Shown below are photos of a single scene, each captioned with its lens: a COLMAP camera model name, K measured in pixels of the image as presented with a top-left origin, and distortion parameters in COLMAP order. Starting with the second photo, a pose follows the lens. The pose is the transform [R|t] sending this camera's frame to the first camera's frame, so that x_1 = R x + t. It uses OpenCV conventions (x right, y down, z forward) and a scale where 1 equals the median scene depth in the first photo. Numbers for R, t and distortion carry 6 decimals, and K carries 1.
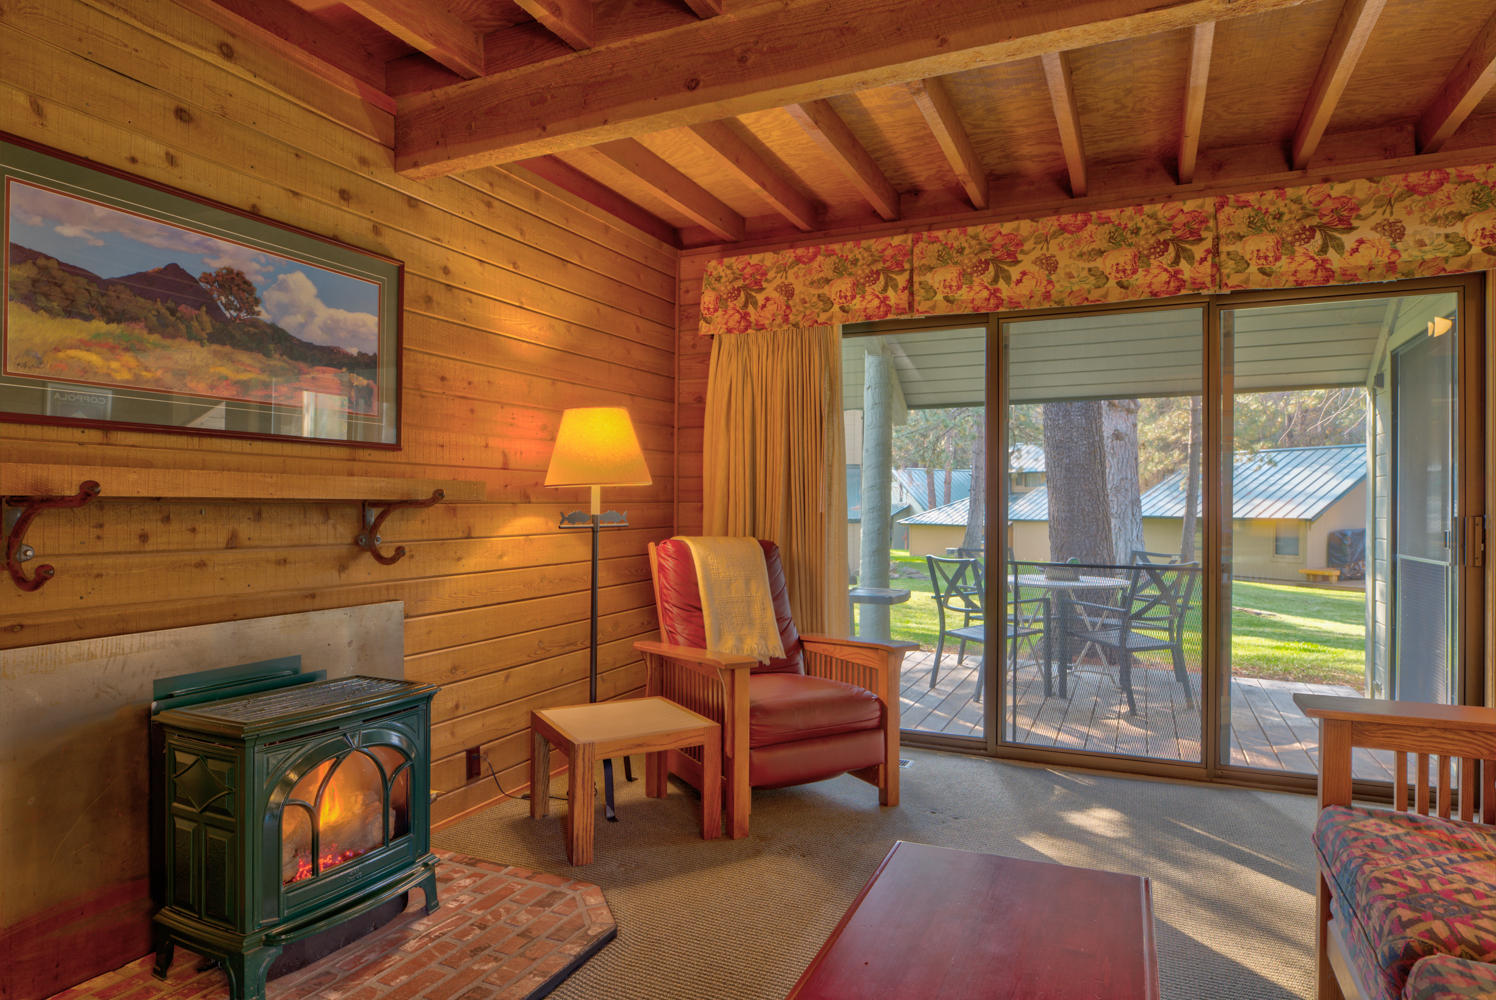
lens RADIAL K [[886.9, 0, 741.2], [0, 886.9, 509.6], [0, 0, 1]] dist [-0.022520, 0.003092]
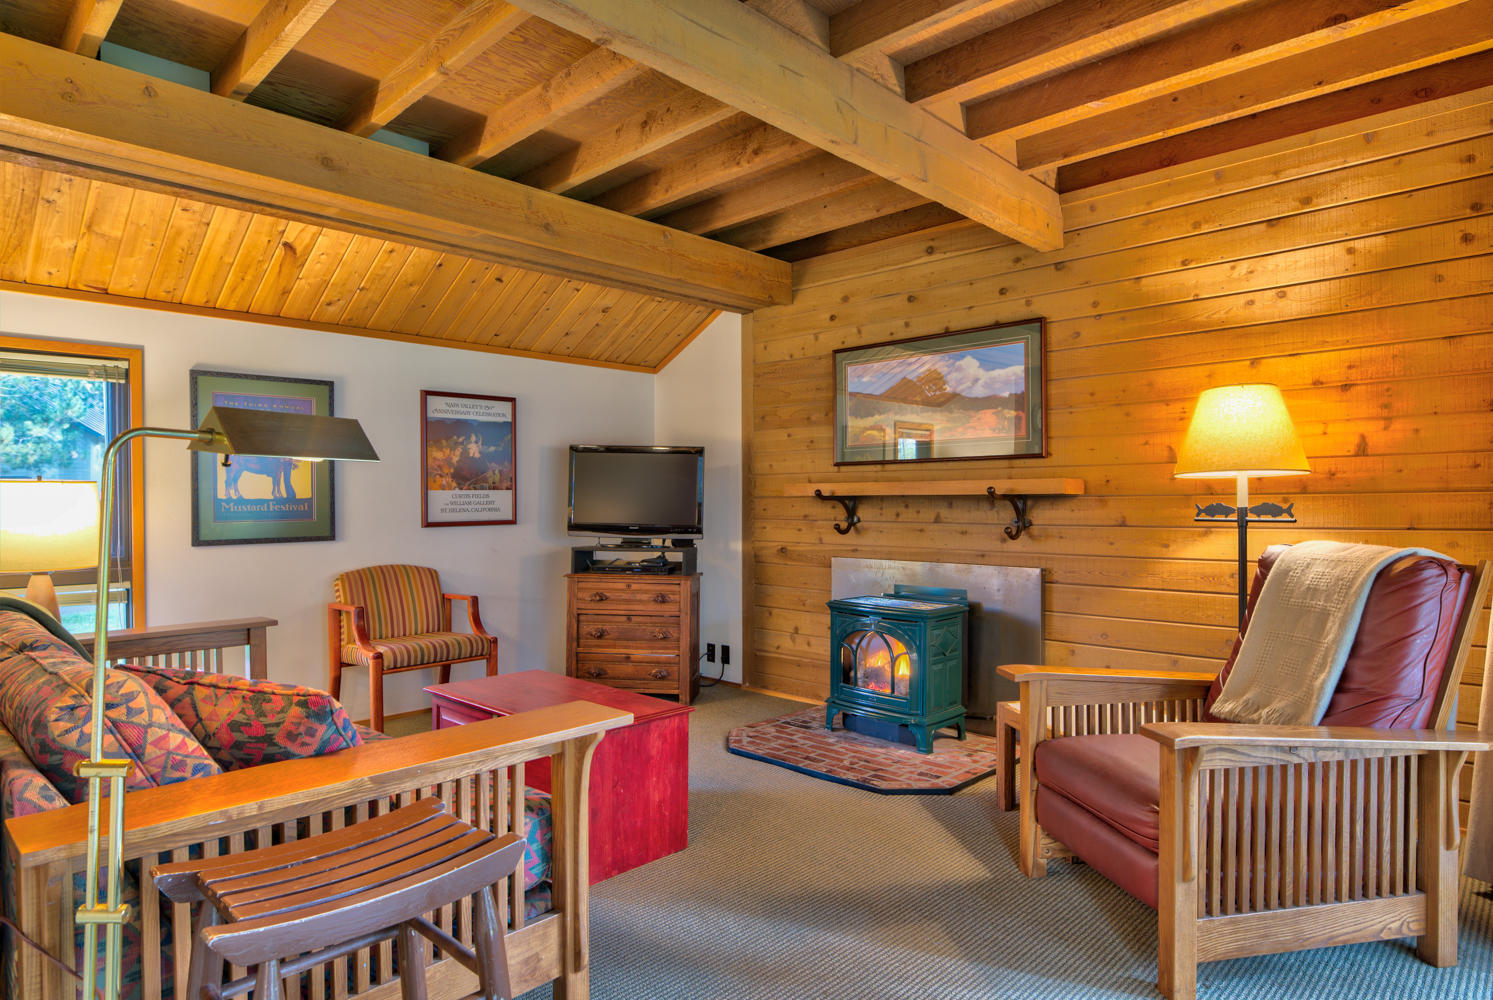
lens RADIAL K [[885.1, 0, 743.8], [0, 885.1, 508.7], [0, 0, 1]] dist [-0.022520, 0.003092]
pose [[-0.339467, 0.006304, -0.940597, 0.919398], [0.000140, 0.999978, 0.006652, 0.002003], [0.940618, 0.002126, -0.339461, 0.904344]]
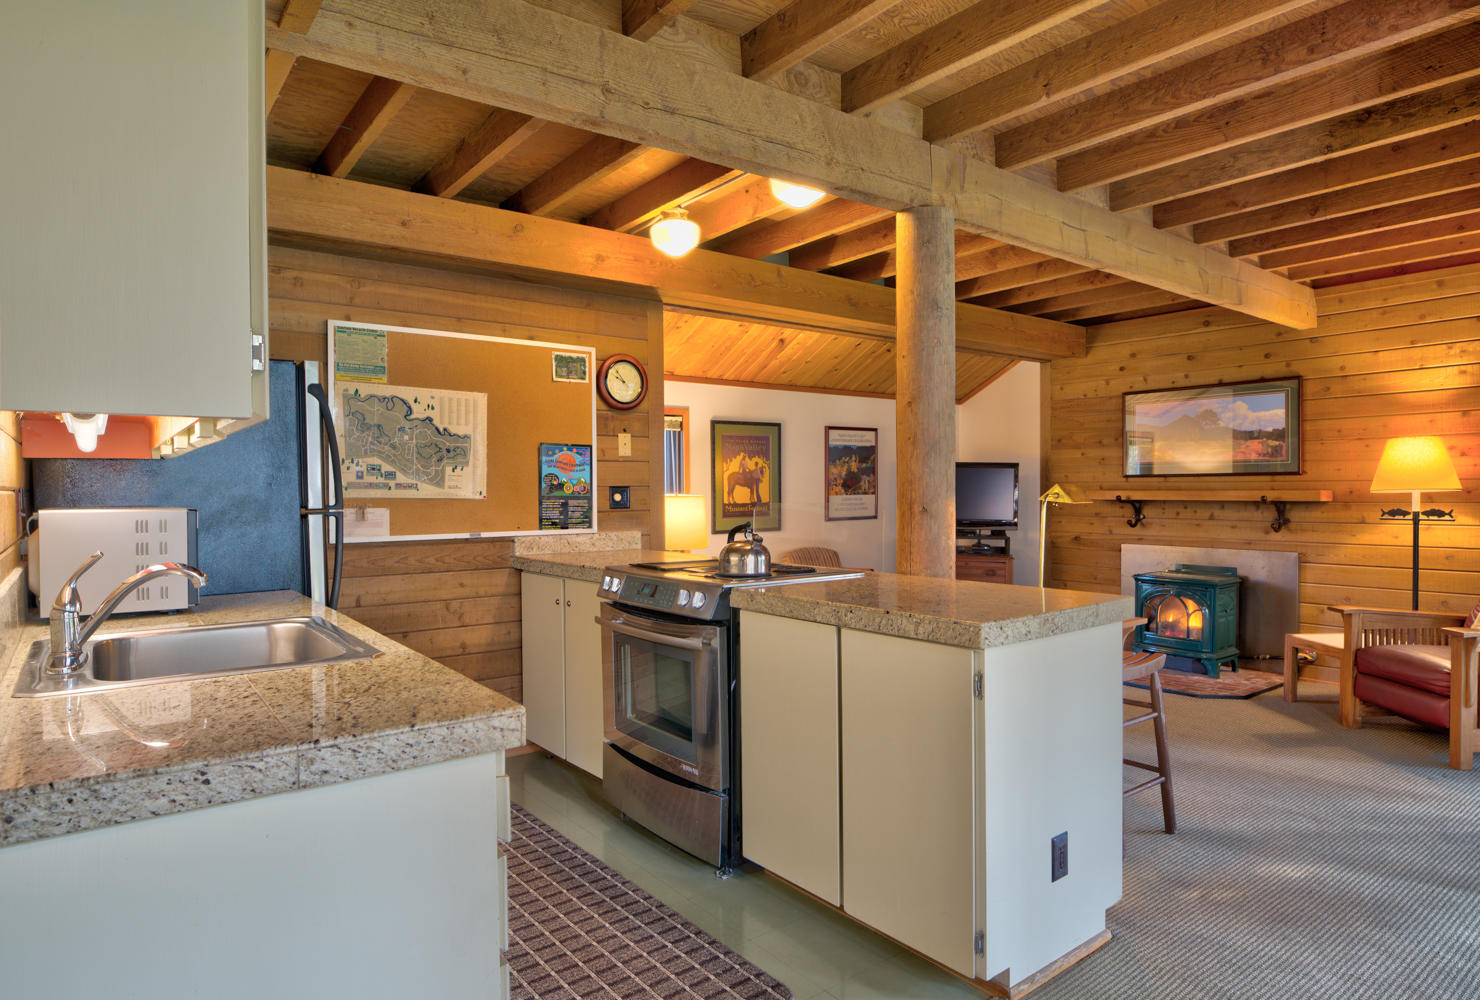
lens RADIAL K [[851.0, 0, 761.6], [0, 851.0, 508.2], [0, 0, 1]] dist [-0.016292, -0.009246]
pose [[-0.470099, 0.019611, -0.882396, 1.577969], [0.002604, 0.999780, 0.020833, -0.031025], [0.882610, 0.007496, -0.470047, 0.729811]]
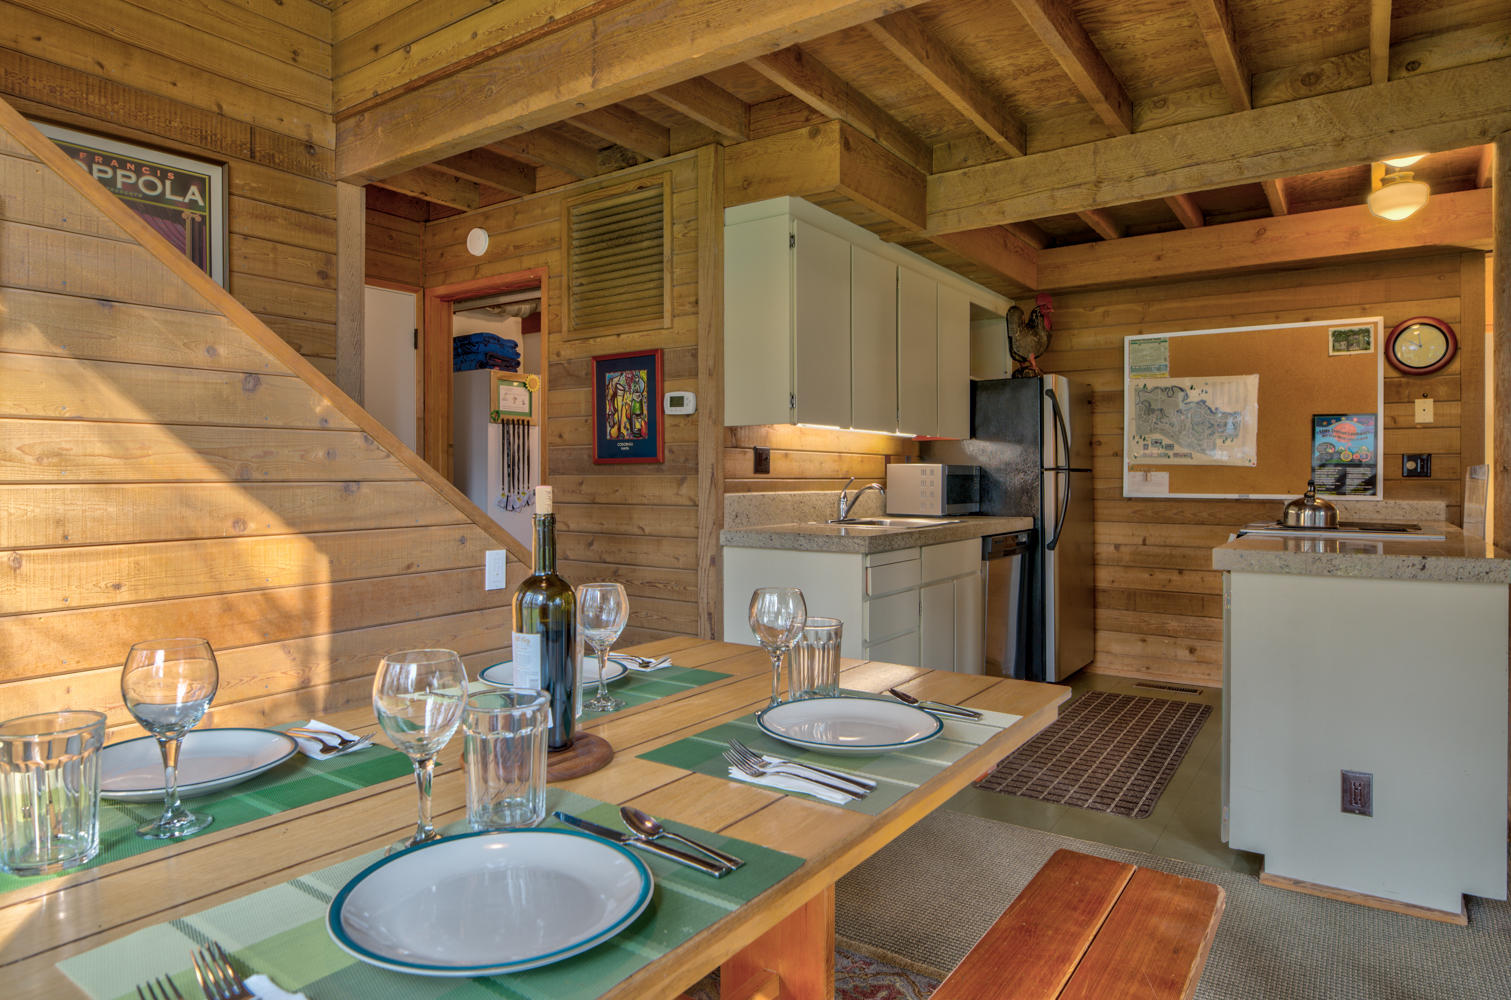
lens RADIAL K [[895.8, 0, 759.3], [0, 895.8, 488.7], [0, 0, 1]] dist [-0.022520, 0.003092]
pose [[-0.984821, -0.008324, 0.173375, 1.261391], [-0.005776, 0.999868, 0.015192, -0.000995], [-0.173478, 0.013960, -0.984739, 1.383697]]
